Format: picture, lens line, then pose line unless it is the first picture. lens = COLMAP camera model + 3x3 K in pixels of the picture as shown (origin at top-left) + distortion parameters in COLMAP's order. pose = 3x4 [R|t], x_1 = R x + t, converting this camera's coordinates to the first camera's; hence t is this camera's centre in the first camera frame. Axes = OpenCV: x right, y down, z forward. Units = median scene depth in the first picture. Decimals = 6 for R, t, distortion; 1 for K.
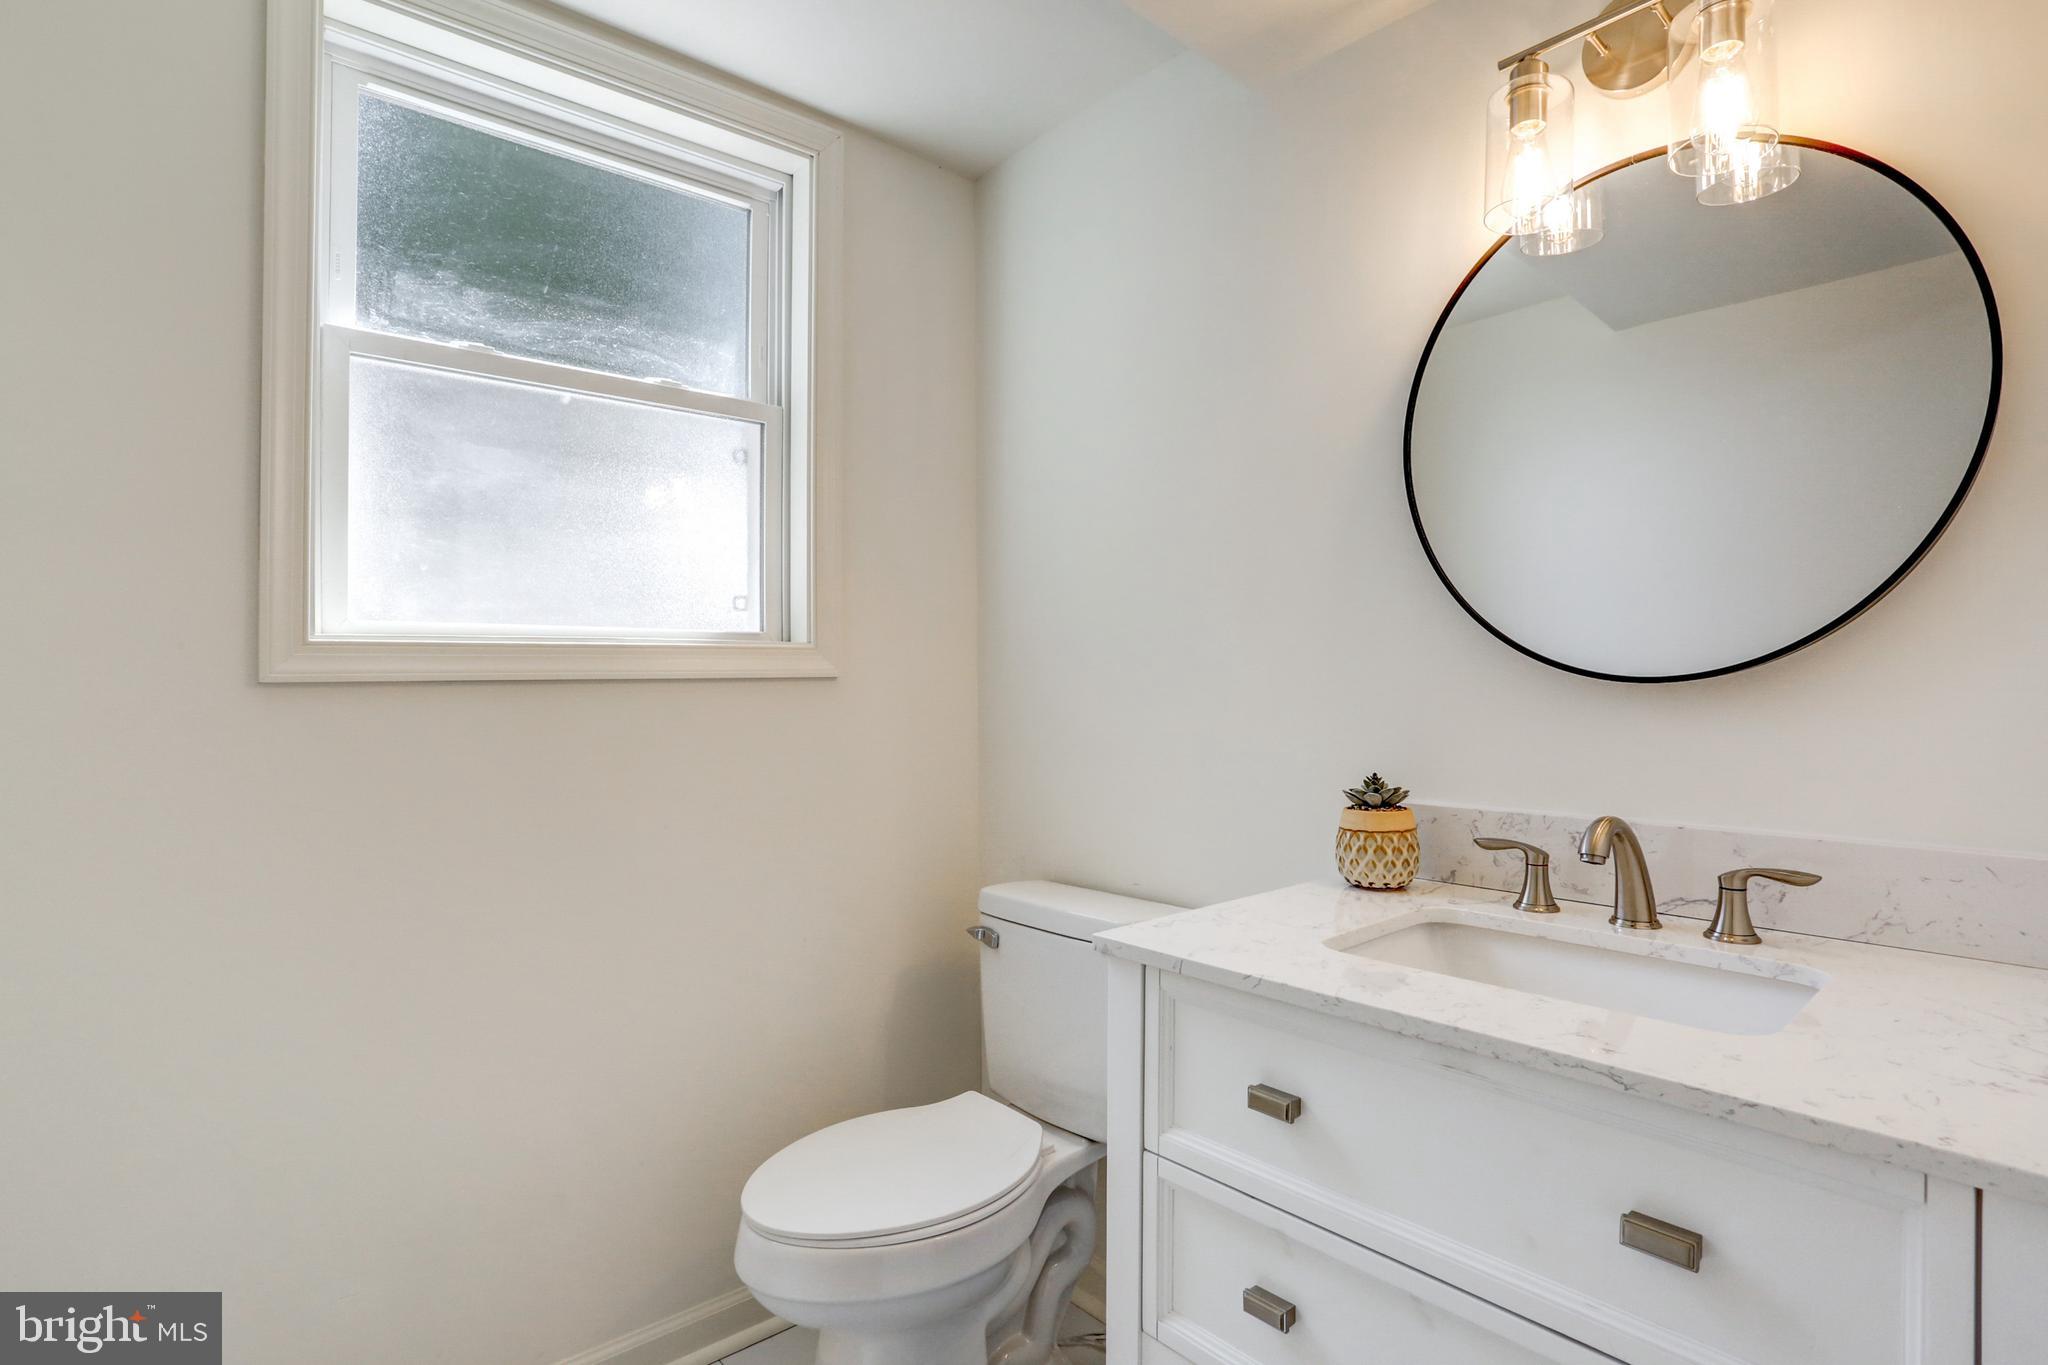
lens RADIAL K [[1029.5, 0, 1022.6], [0, 1029.5, 698.2], [0, 0, 1]] dist [-0.030557, 0.001271]
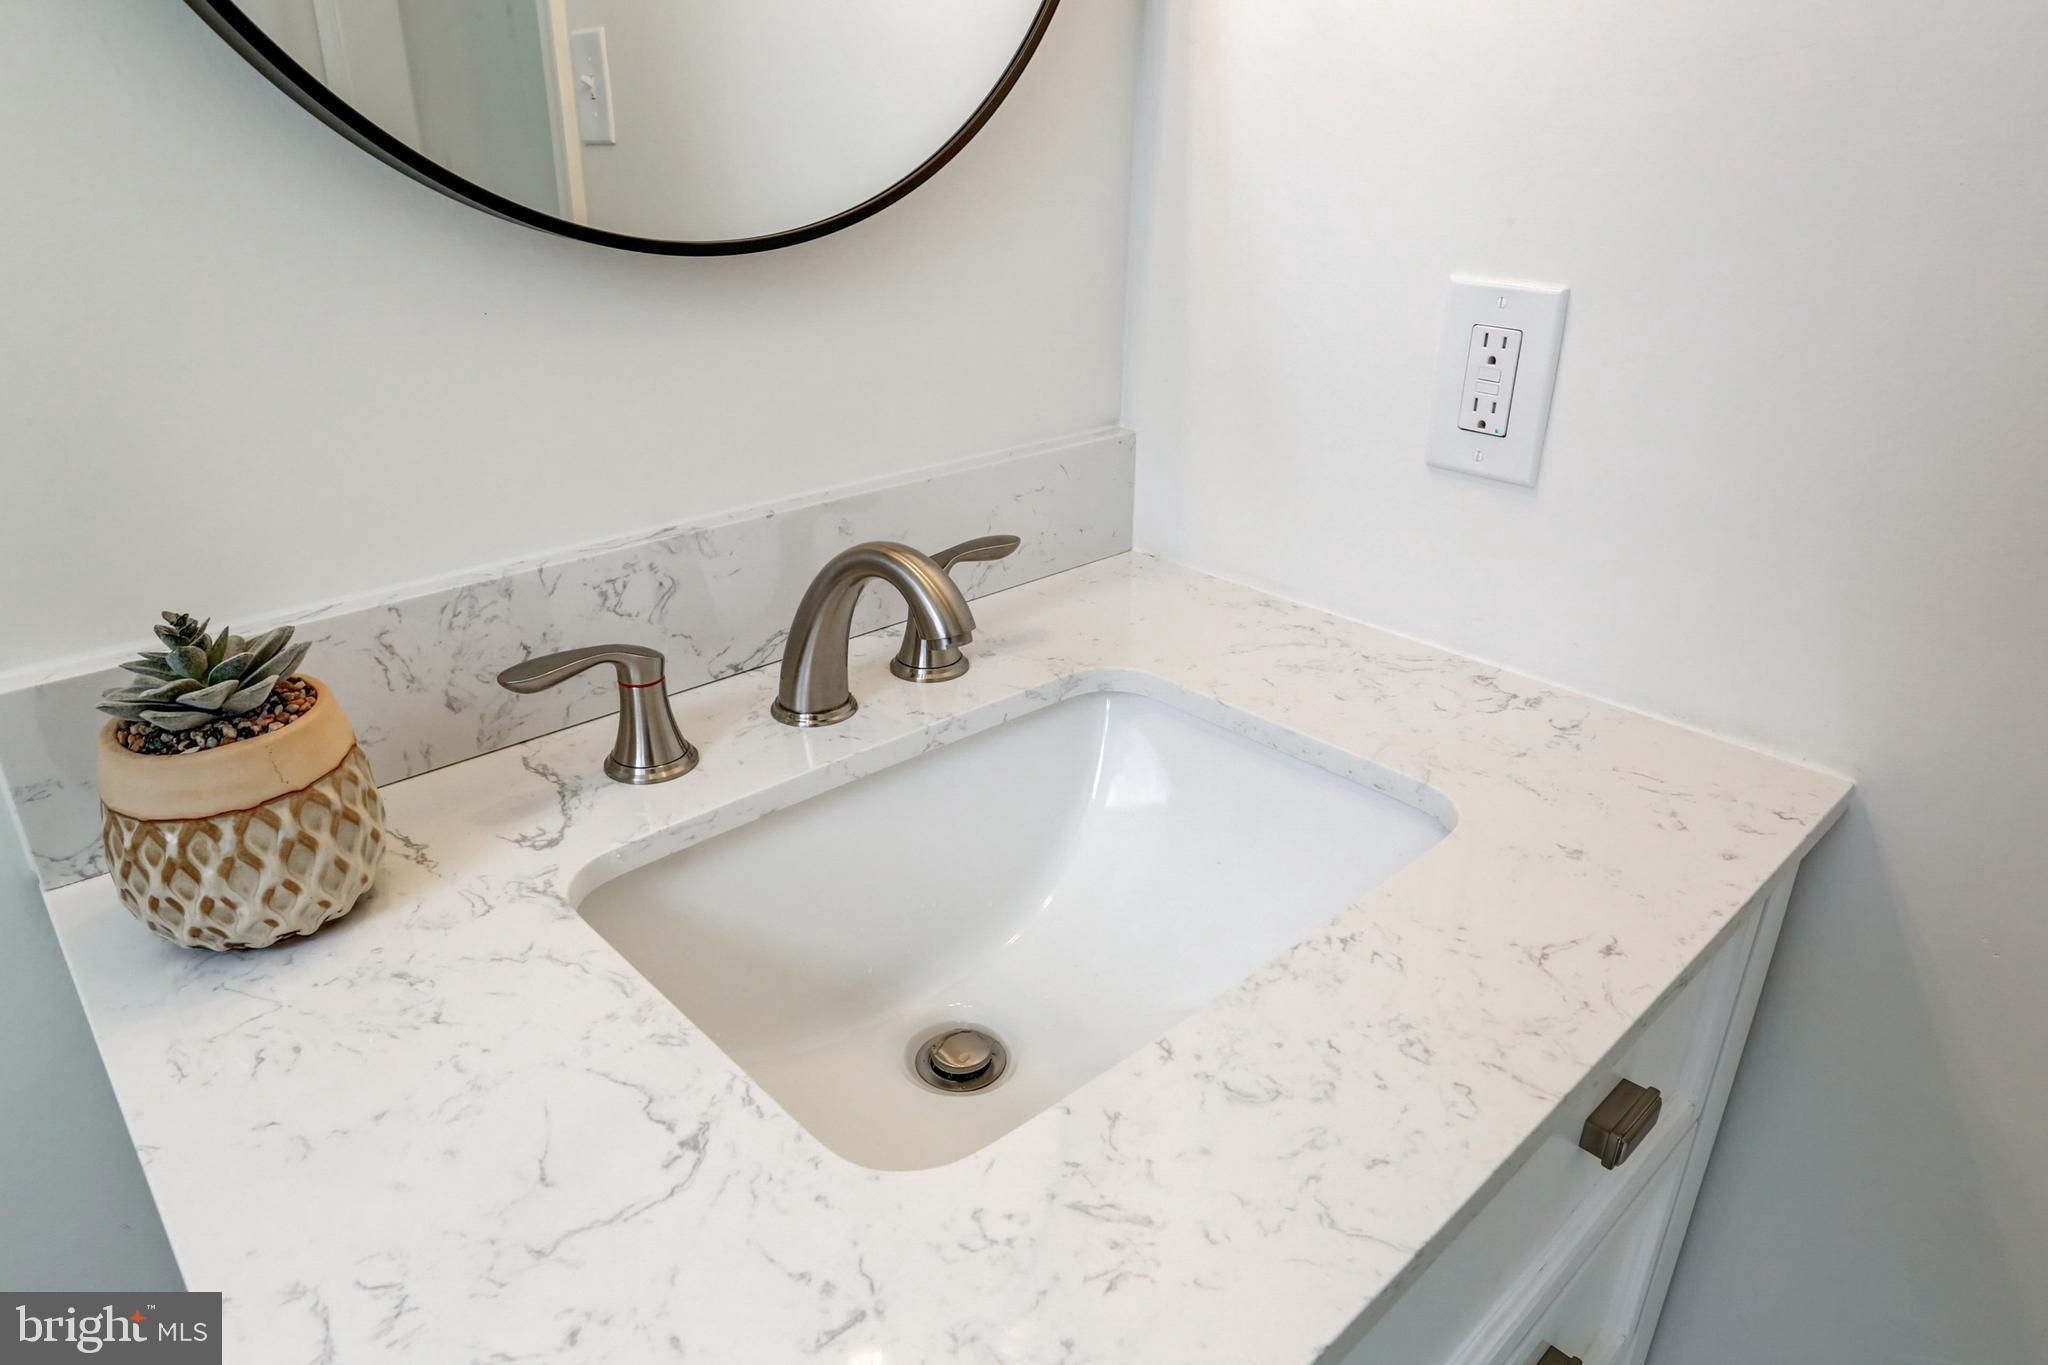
lens RADIAL K [[1275.5, 0, 1024.0], [0, 1275.5, 682.5], [0, 0, 1]] dist [-0.001352, -0.000328]
pose [[-0.029673, -0.426964, 0.903782, -0.036066], [0.000202, 0.904177, 0.427157, -0.086839], [-0.999560, 0.012858, -0.026743, 0.824882]]
